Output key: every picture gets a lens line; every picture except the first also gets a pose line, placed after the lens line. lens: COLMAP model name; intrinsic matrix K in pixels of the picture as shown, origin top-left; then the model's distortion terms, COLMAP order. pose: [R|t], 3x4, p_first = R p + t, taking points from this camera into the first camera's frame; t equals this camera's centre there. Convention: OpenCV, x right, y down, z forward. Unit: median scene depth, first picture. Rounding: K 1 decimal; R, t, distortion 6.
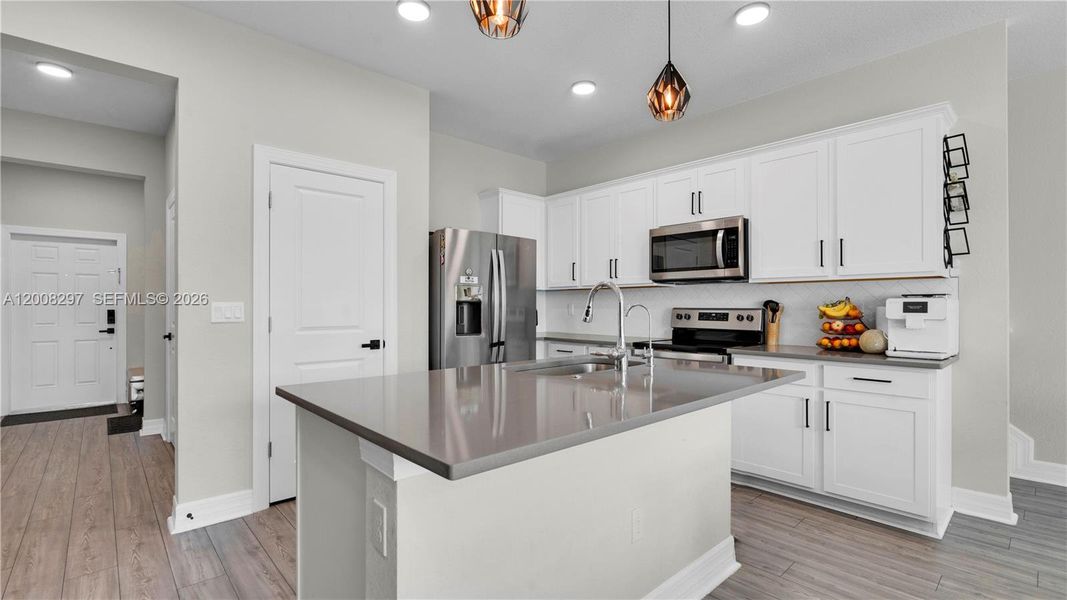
lens RADIAL K [[471.5, 0, 529.1], [0, 471.5, 305.1], [0, 0, 1]] dist [-0.003121, -0.000183]
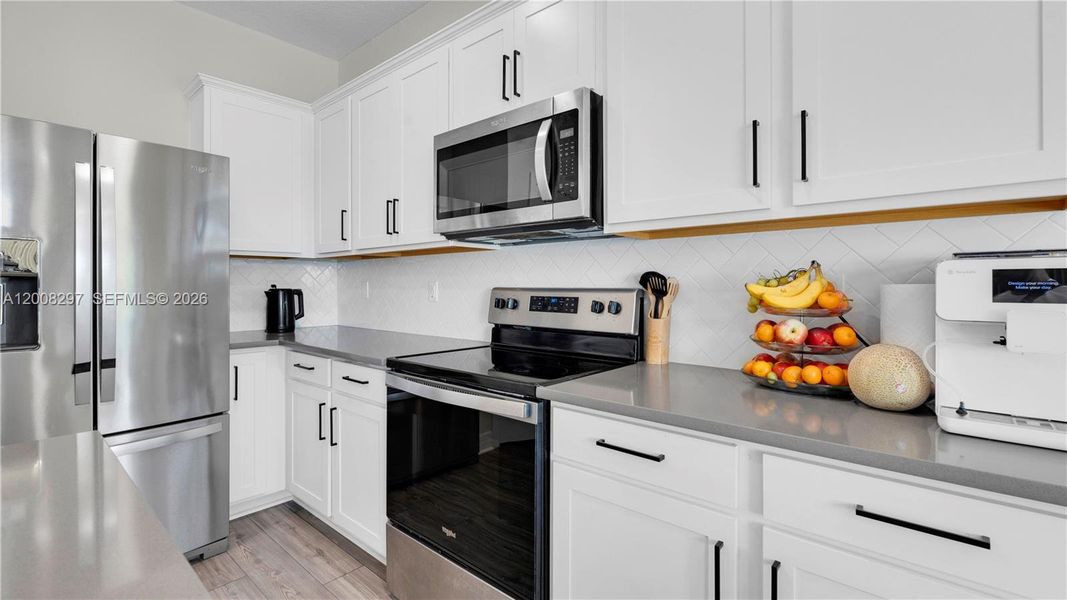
lens RADIAL K [[466.5, 0, 509.2], [0, 466.5, 286.4], [0, 0, 1]] dist [-0.011840, -0.000404]
pose [[0.995919, -0.002412, 0.090217, 0.339410], [0.001942, 0.999984, 0.005297, 0.002062], [-0.090228, -0.005100, 0.995908, 0.562477]]
